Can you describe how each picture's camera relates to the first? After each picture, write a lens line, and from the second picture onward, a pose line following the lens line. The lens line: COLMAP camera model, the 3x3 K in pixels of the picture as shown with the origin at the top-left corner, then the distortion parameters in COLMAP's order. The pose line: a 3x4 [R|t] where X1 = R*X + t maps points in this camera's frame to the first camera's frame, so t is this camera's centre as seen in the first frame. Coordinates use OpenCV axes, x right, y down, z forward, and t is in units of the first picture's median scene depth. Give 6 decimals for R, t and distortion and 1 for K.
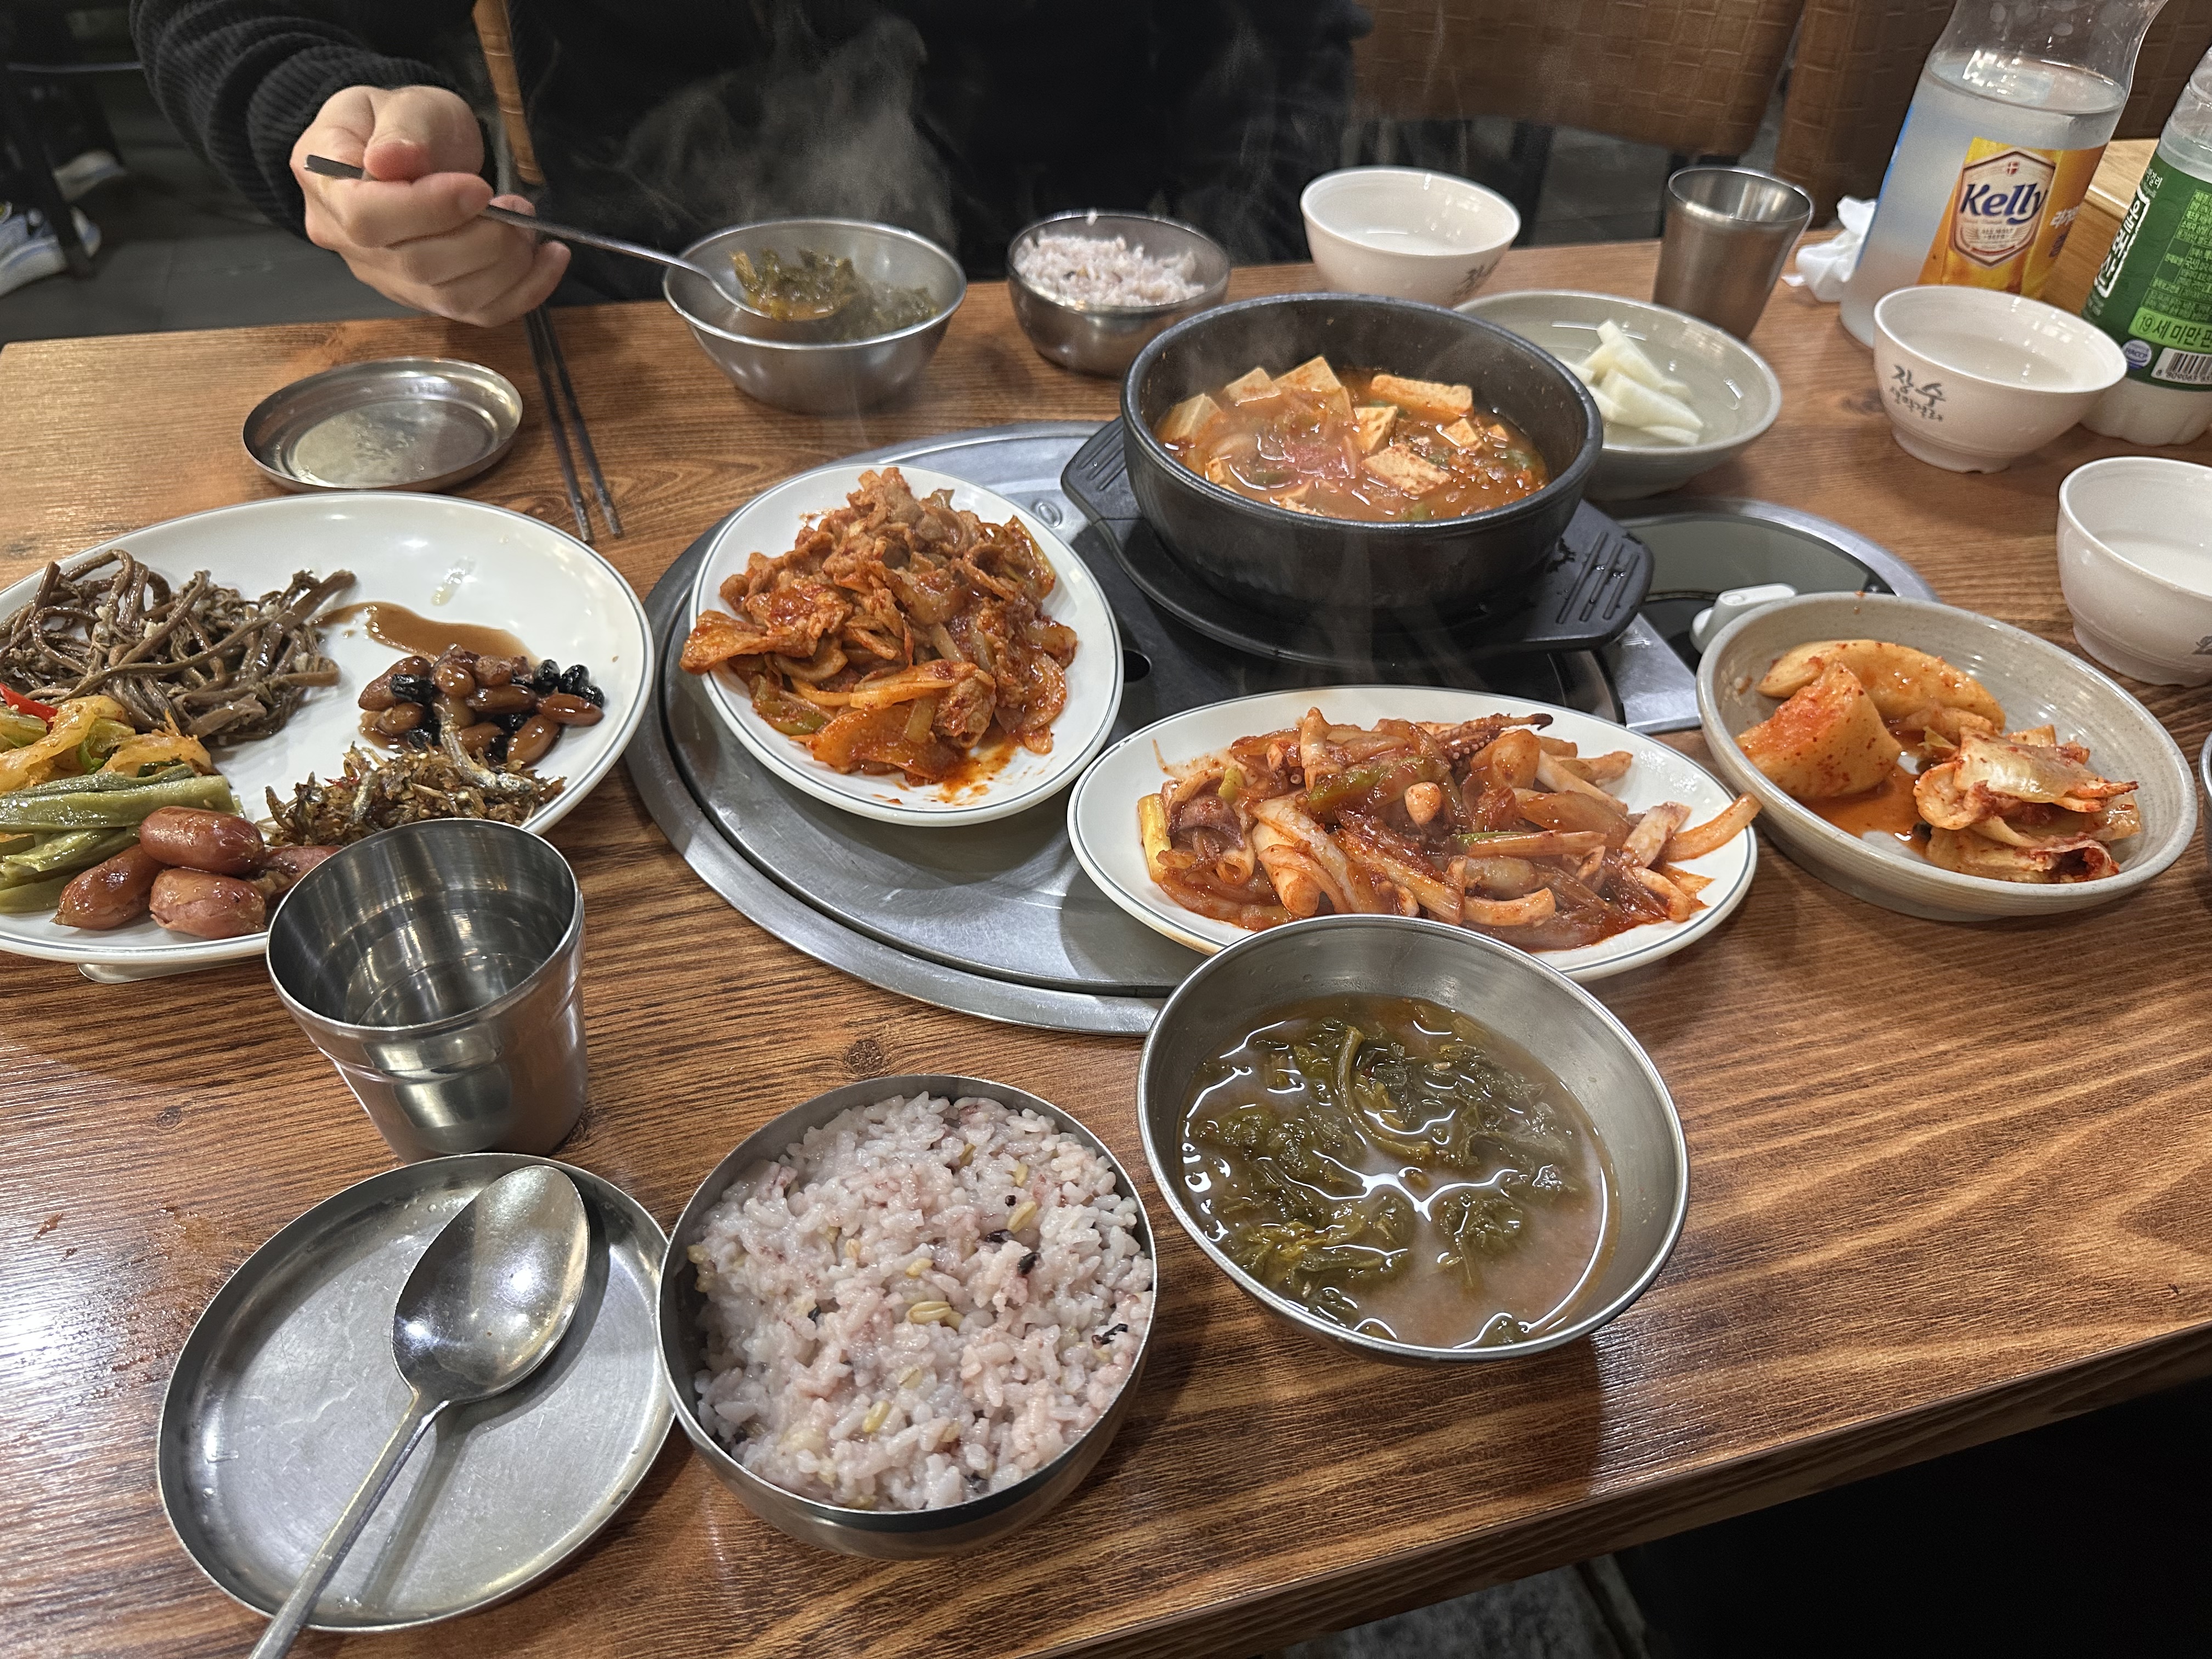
lens RADIAL K [[1548.2, 0, 1106.0], [0, 1548.2, 829.5], [0, 0, 1]] dist [0.110609, -0.001025]
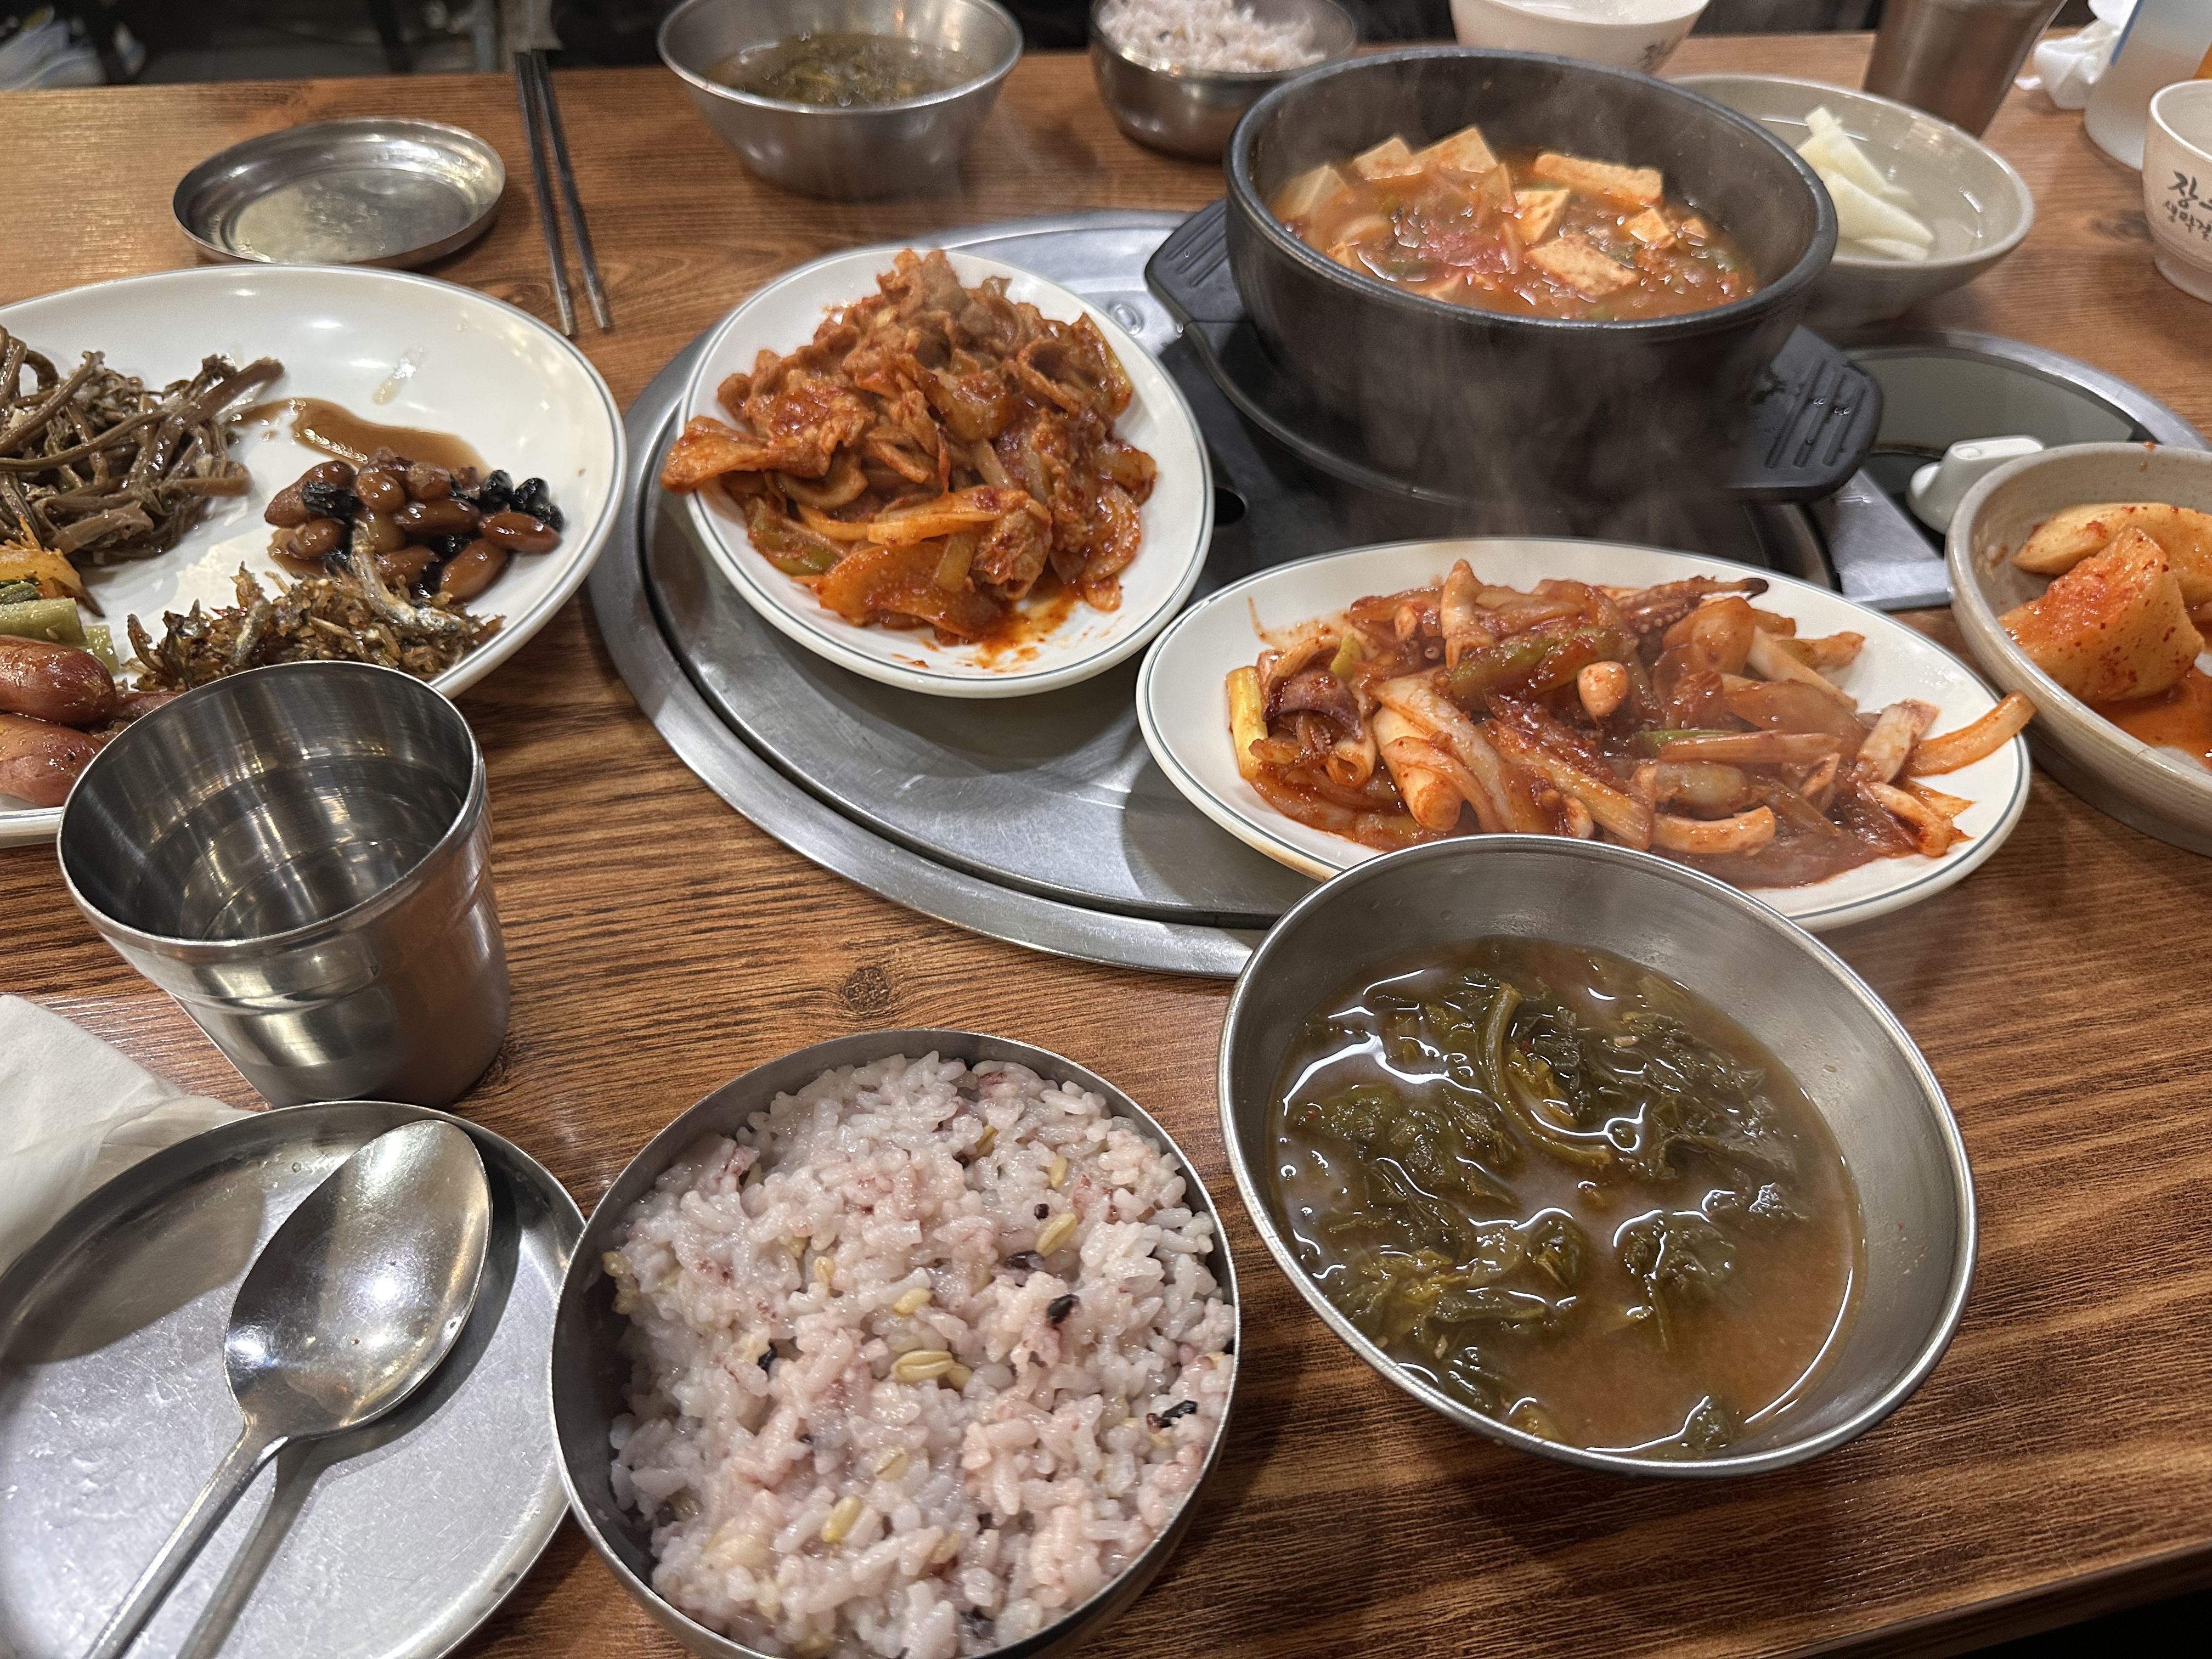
lens RADIAL K [[1546.7, 0, 1095.5], [0, 1546.7, 860.0], [0, 0, 1]] dist [0.067193, -0.129475]
pose [[0.998195, 0.041013, -0.043866, -0.008302], [-0.036620, 0.994644, 0.096655, 0.002010], [0.047596, -0.094874, 0.994351, 0.225062]]
